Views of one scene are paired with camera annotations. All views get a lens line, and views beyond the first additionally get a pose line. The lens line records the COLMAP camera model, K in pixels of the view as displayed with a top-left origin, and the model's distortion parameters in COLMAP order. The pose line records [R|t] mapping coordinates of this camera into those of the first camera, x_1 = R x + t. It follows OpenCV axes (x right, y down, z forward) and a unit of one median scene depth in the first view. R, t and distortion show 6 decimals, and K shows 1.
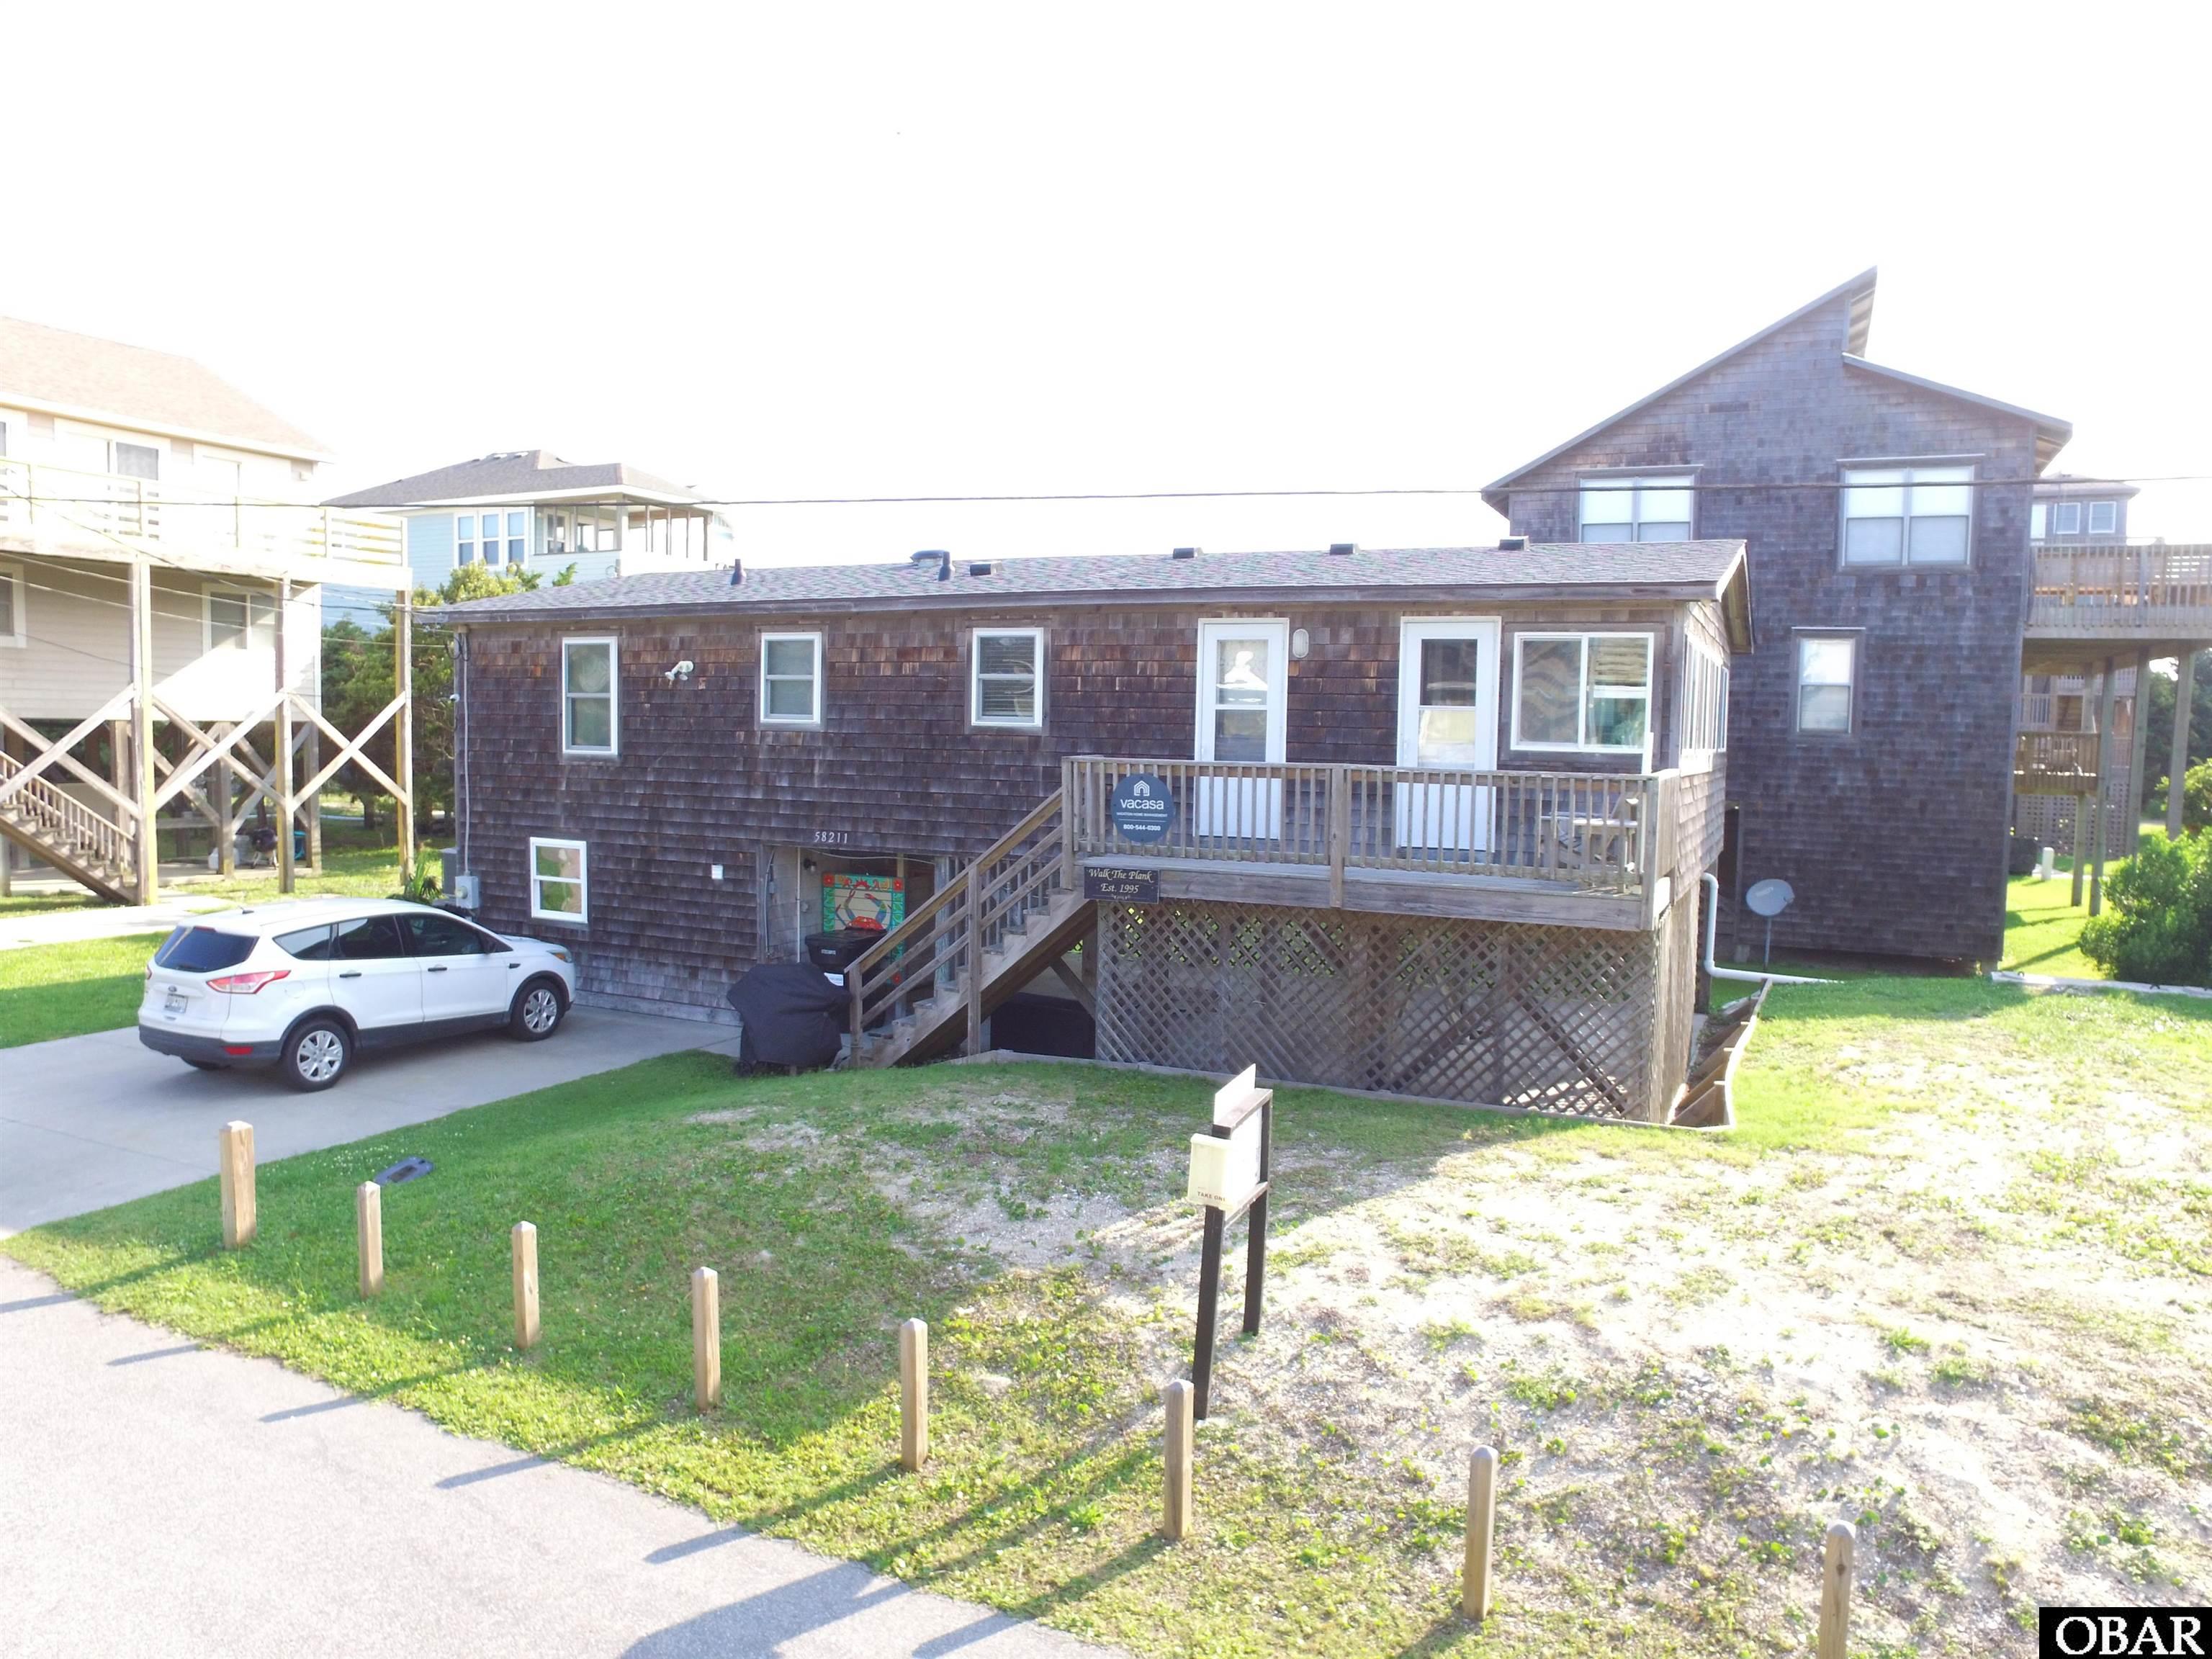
lens RADIAL K [[1493.9, 0, 1137.3], [0, 1493.9, 843.7], [0, 0, 1]] dist [-0.105964, 0.078254]
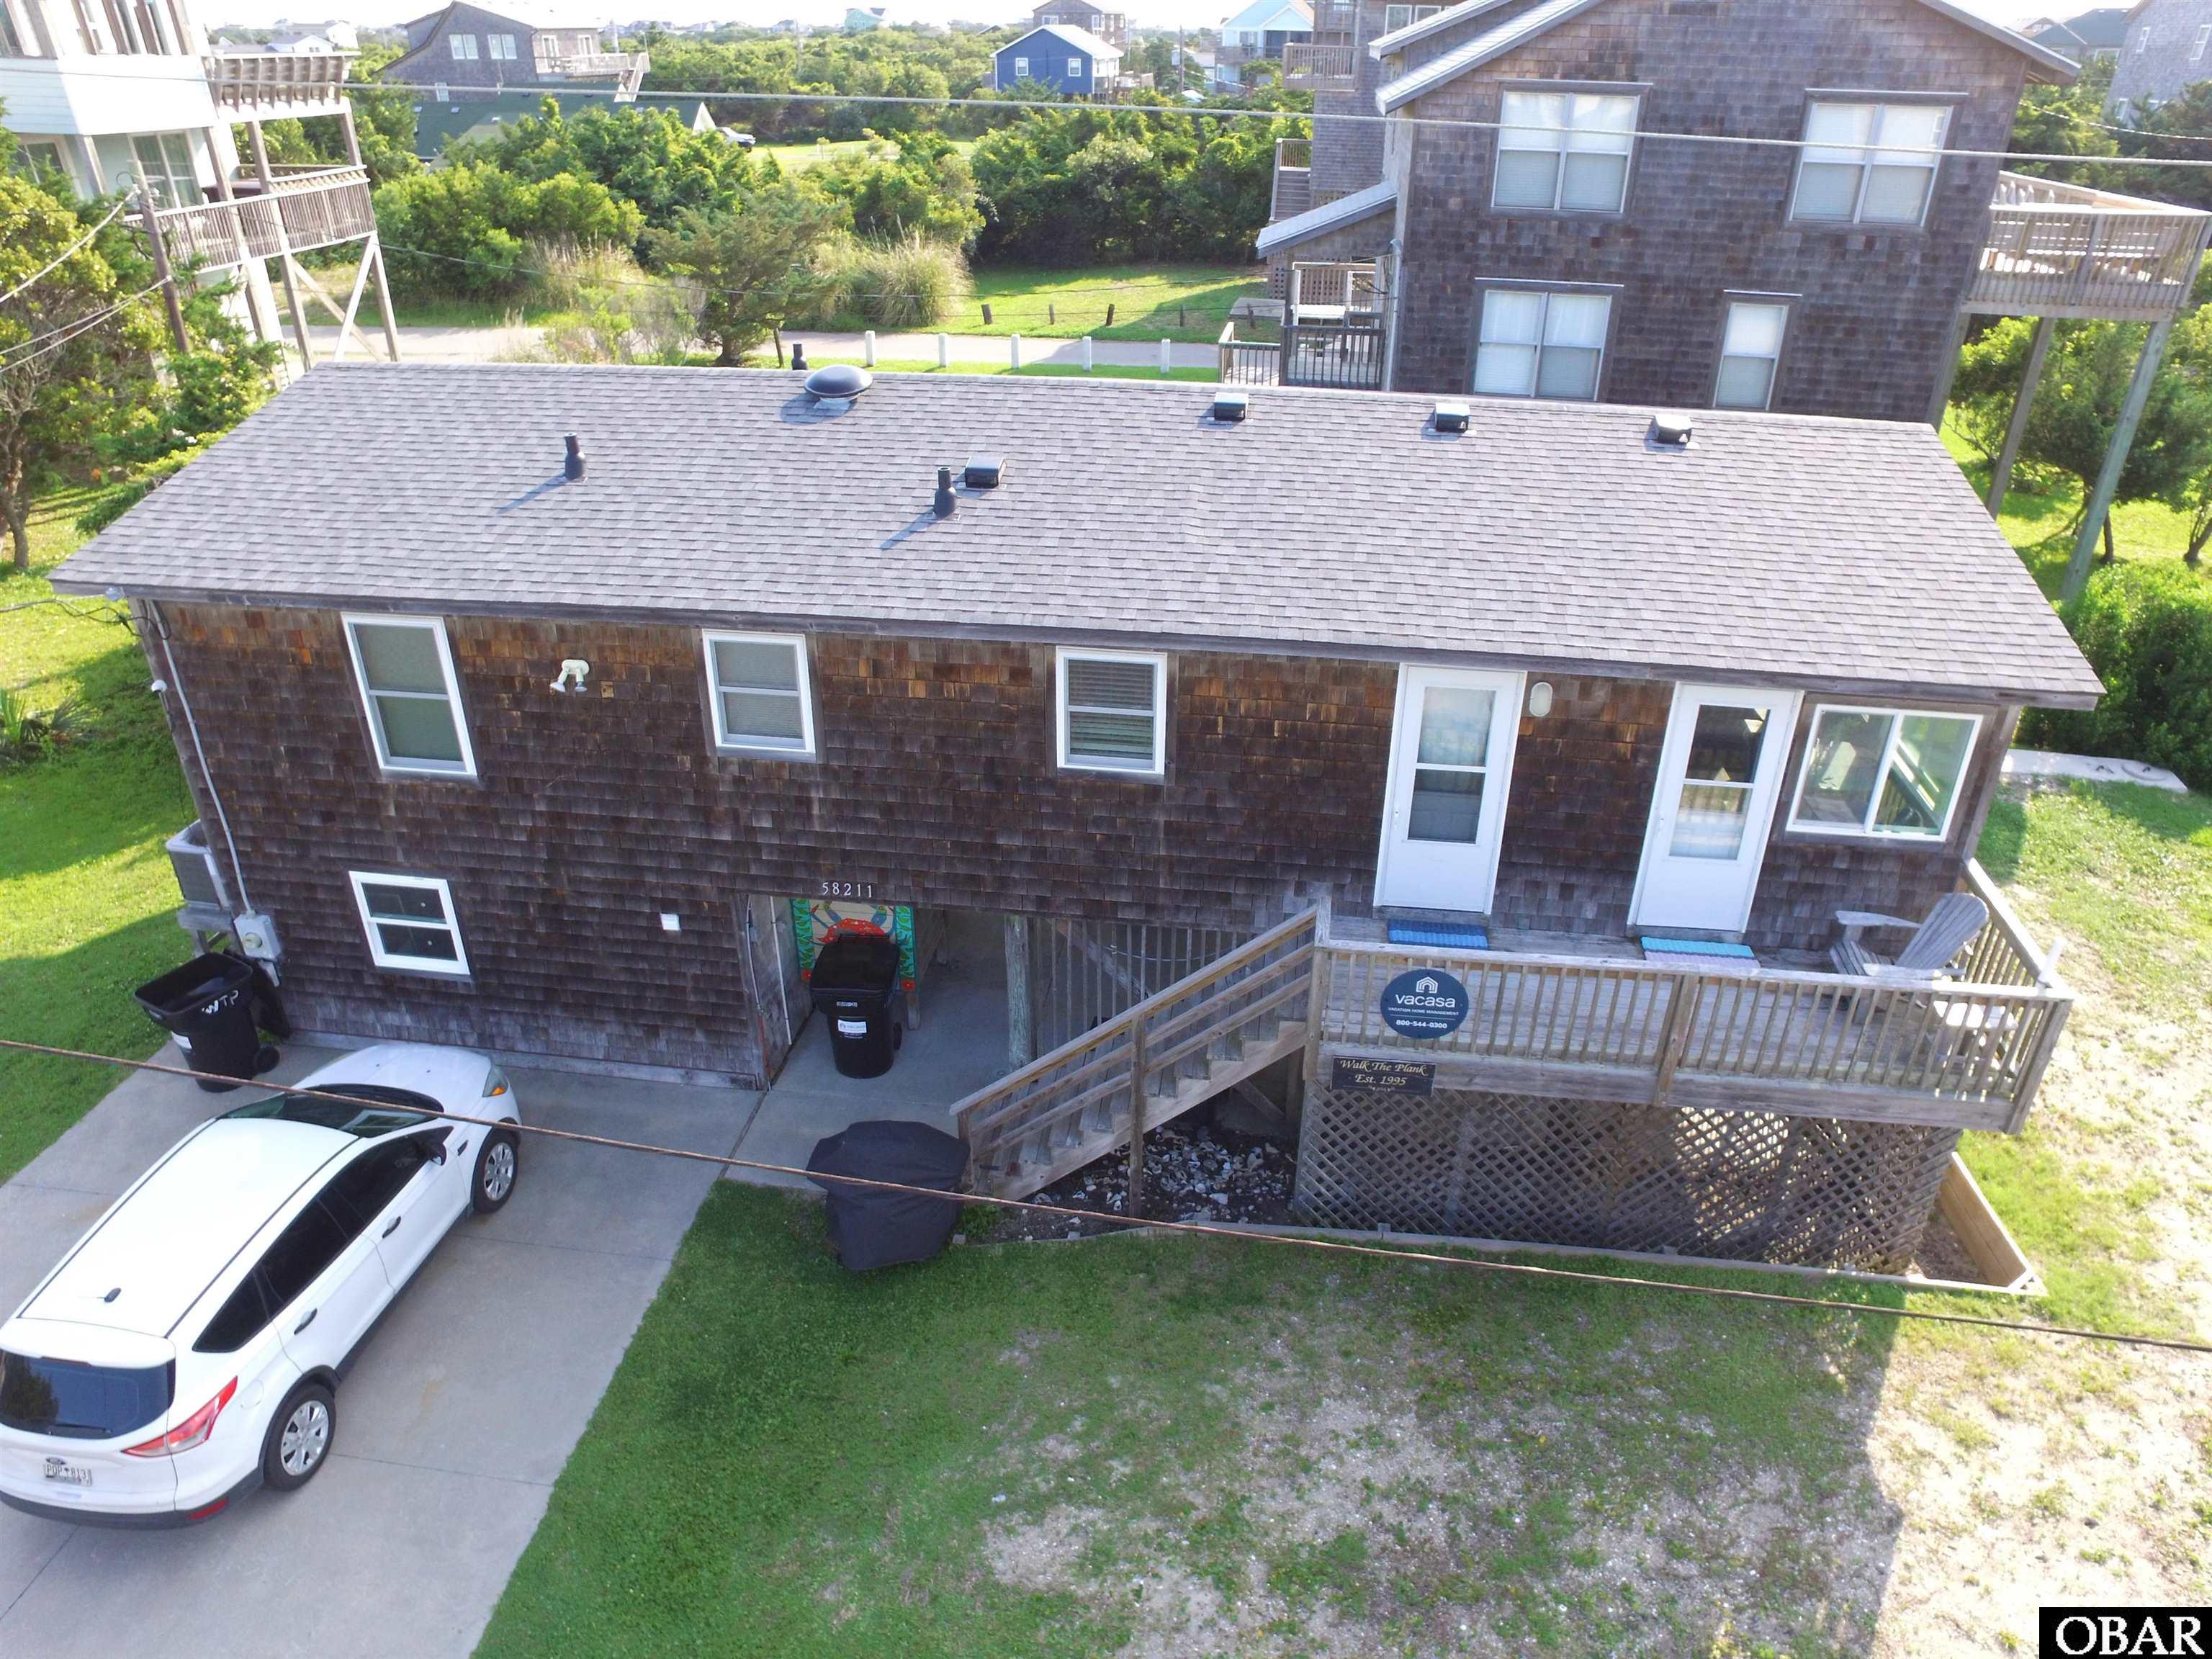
lens RADIAL K [[1493.9, 0, 1137.3], [0, 1493.9, 843.7], [0, 0, 1]] dist [-0.105964, 0.078254]
pose [[0.952013, -0.155566, 0.263571, -0.279004], [0.029237, 0.903473, 0.427646, -0.367233], [-0.304657, -0.399419, 0.864667, 0.334062]]
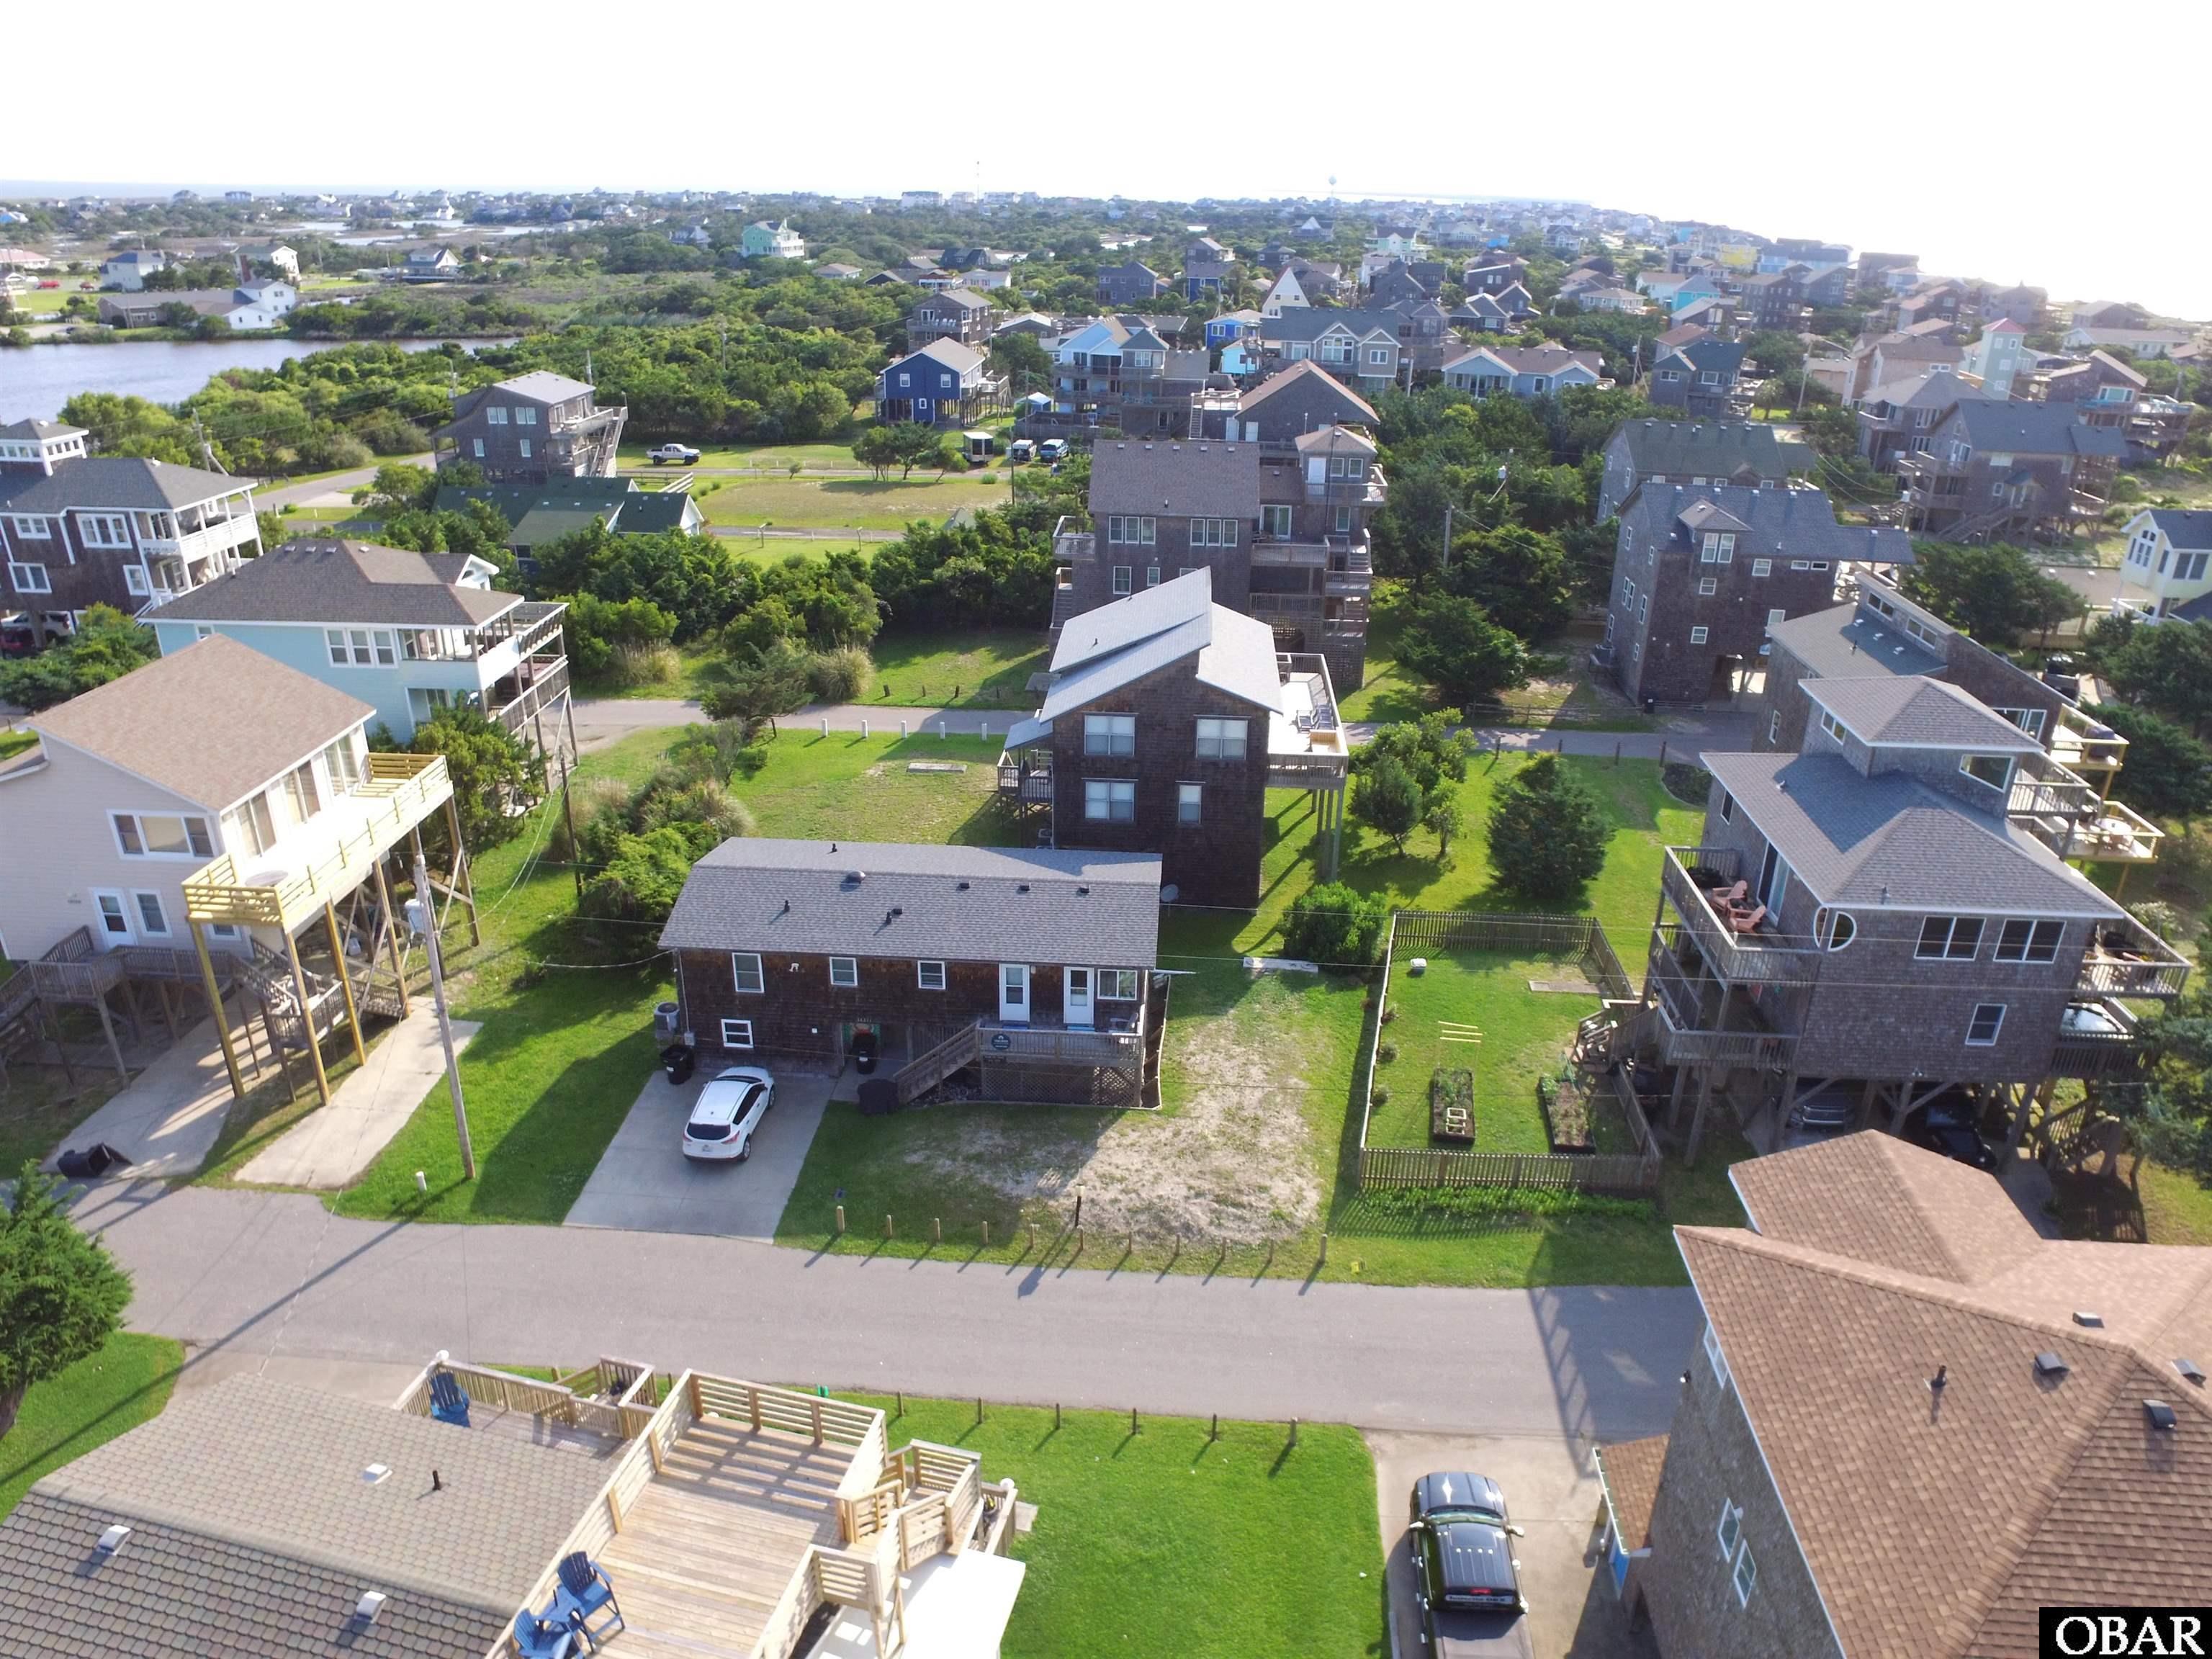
lens RADIAL K [[1493.9, 0, 1137.3], [0, 1493.9, 843.7], [0, 0, 1]] dist [-0.105964, 0.078254]
pose [[0.926641, -0.155612, 0.342229, -0.689490], [0.027604, 0.936019, 0.350866, -1.404052], [-0.374932, -0.315680, 0.871649, -1.696125]]
